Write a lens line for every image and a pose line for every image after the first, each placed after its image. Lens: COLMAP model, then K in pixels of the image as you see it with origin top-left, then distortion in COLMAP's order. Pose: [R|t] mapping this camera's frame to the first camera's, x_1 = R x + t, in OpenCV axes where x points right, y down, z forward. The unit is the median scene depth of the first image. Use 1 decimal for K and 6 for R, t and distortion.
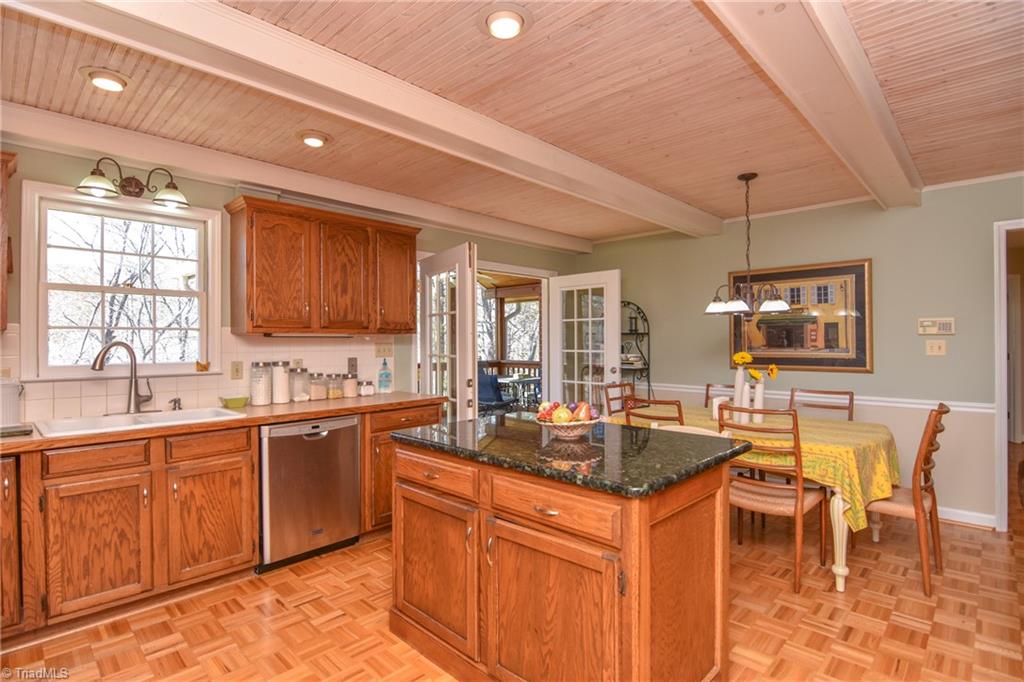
lens RADIAL K [[509.5, 0, 504.9], [0, 509.5, 340.4], [0, 0, 1]] dist [0.000551, -0.014593]
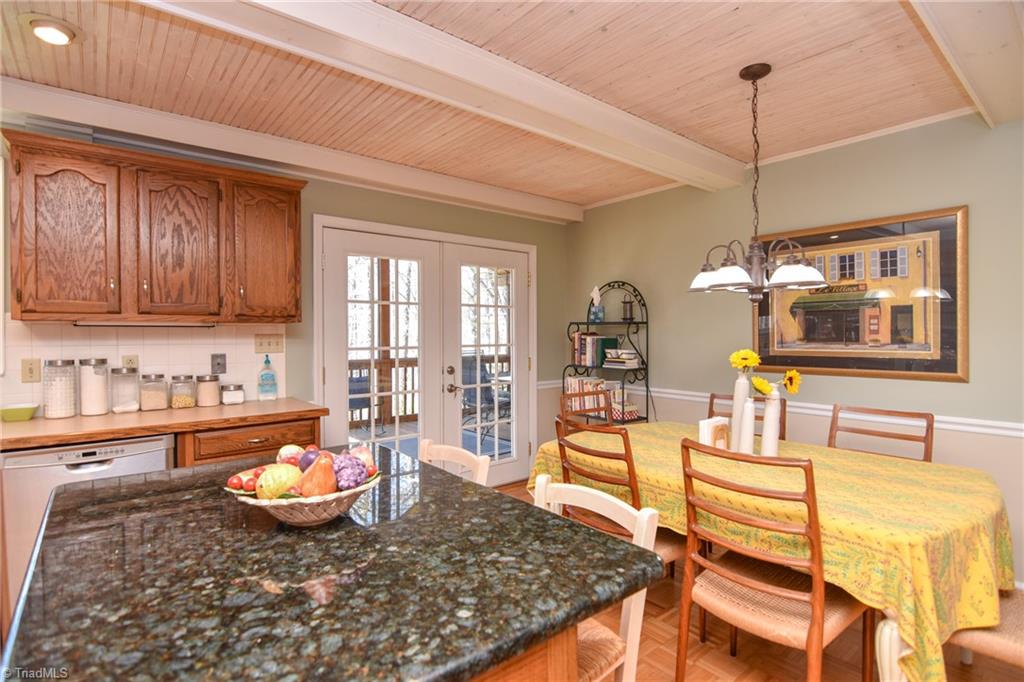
lens RADIAL K [[500.8, 0, 512.0], [0, 500.8, 341.0], [0, 0, 1]] dist [-0.001735, -0.013149]
pose [[0.993216, 0.003068, -0.116246, 0.223389], [-0.001199, 0.999869, 0.016141, 0.002341], [0.116281, -0.015892, 0.993089, 0.309181]]
